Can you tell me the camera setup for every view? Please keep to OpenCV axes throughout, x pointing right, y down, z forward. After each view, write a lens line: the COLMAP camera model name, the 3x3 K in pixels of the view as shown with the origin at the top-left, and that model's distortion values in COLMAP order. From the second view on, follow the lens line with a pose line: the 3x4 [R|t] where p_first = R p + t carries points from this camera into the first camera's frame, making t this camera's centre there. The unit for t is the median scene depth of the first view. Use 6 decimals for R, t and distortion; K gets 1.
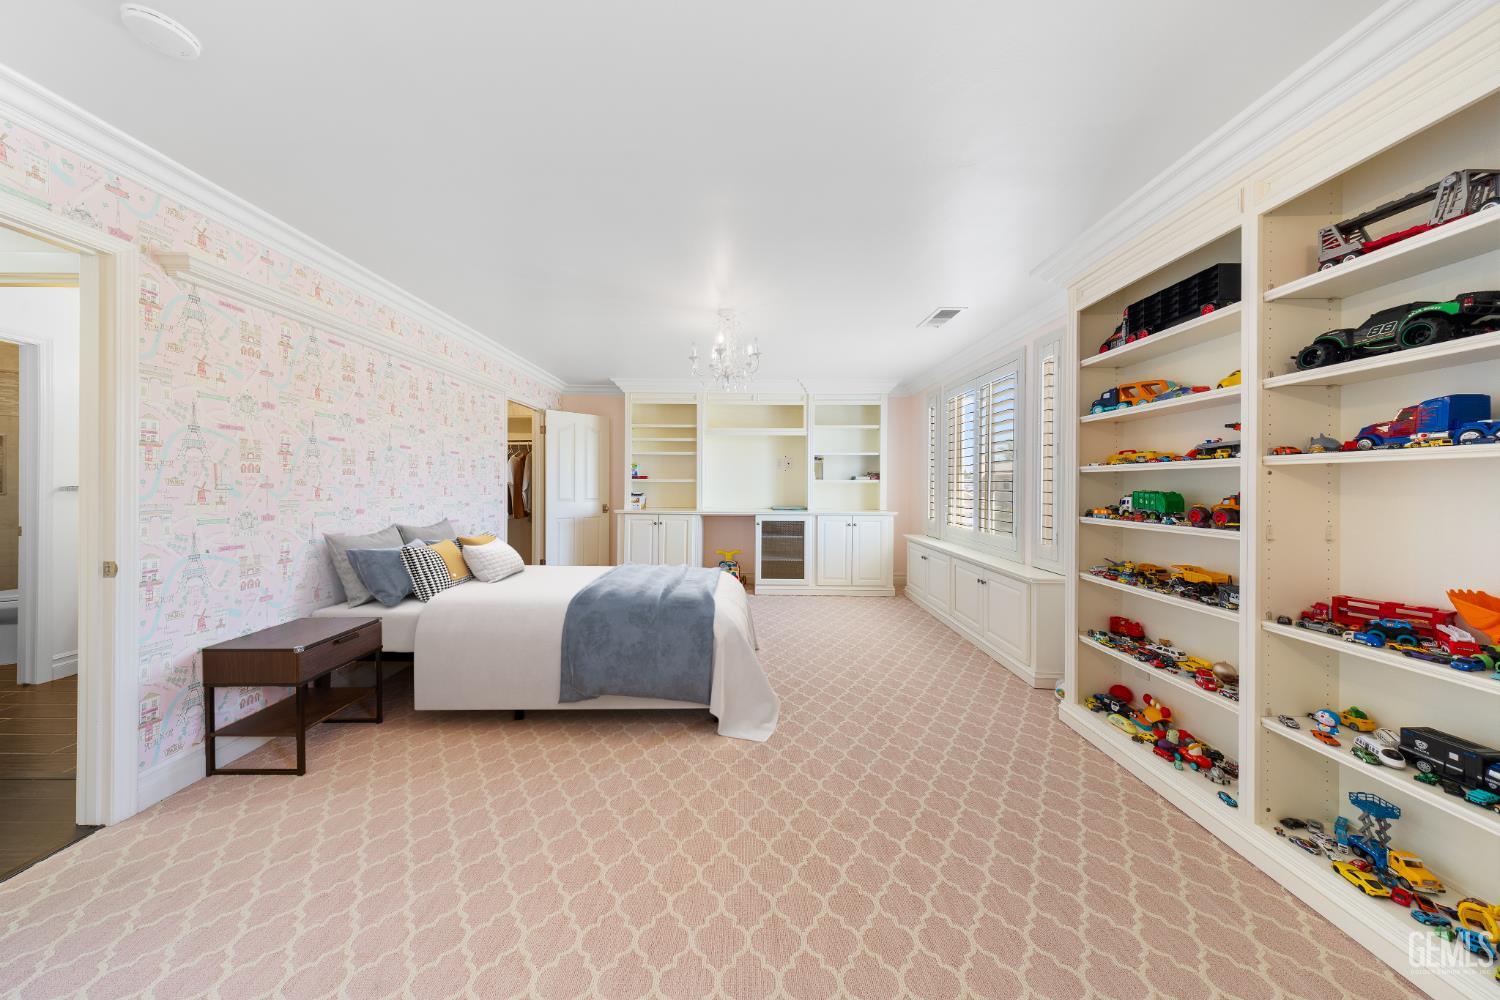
lens RADIAL K [[464.8, 0, 750.0], [0, 464.8, 500.0], [0, 0, 1]] dist [0.000649, 0.000011]
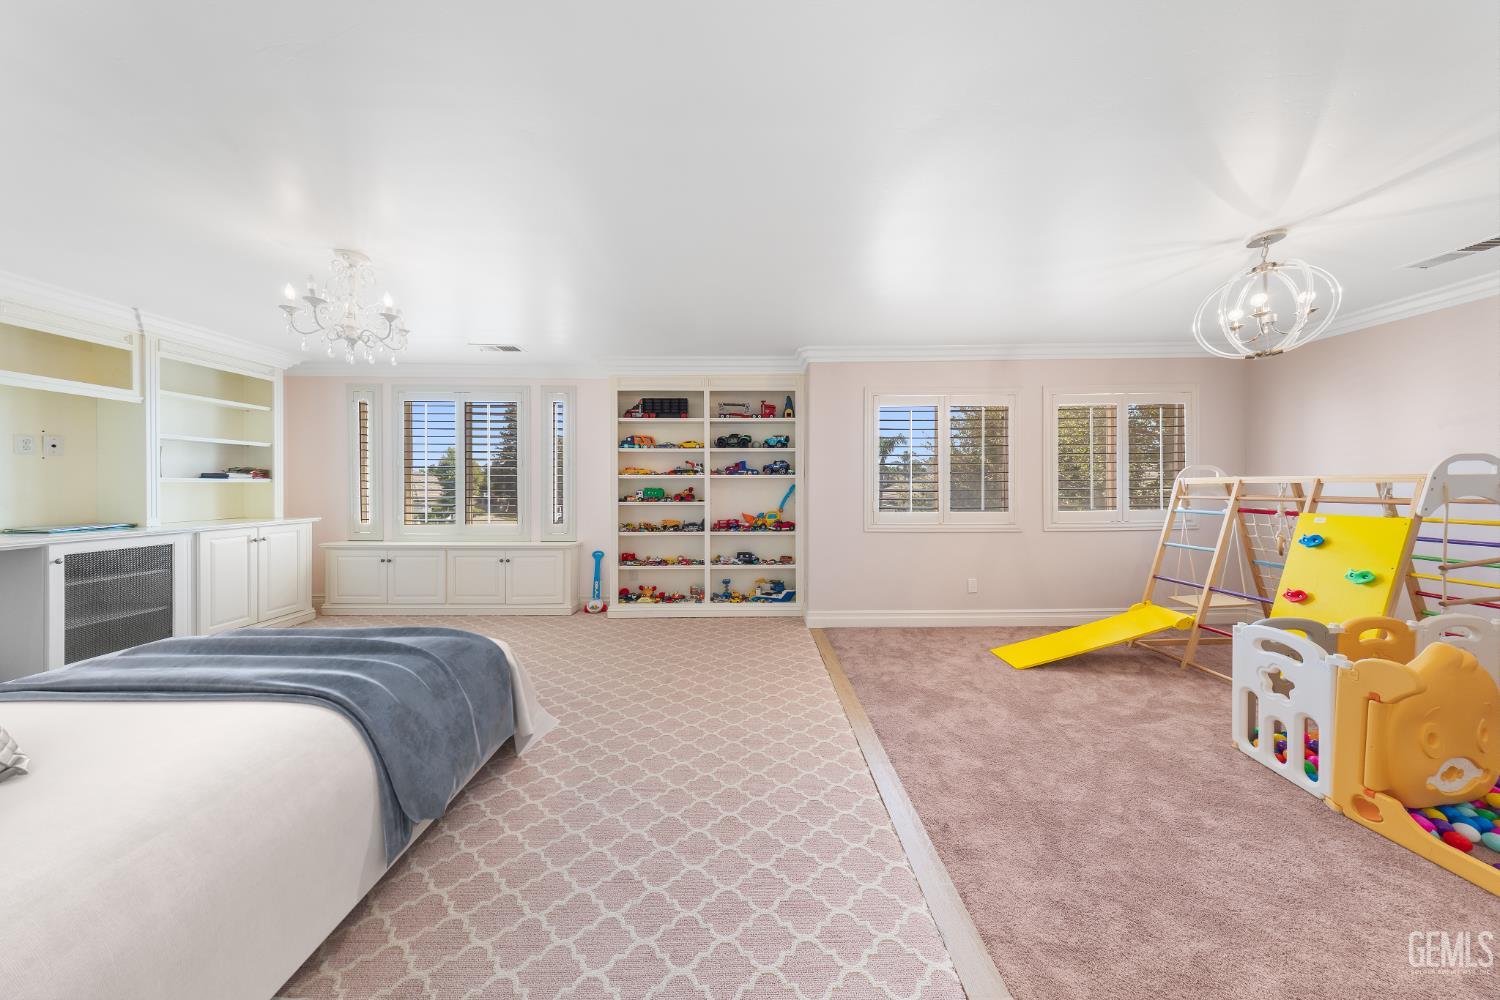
lens RADIAL K [[423.4, 0, 751.4], [0, 423.4, 495.9], [0, 0, 1]] dist [0.000017, -0.000010]
pose [[-0.001362, -0.030156, 0.999544, -0.990659], [0.033409, 0.998986, 0.030185, -0.022596], [-0.999441, 0.033435, -0.000353, 0.480527]]
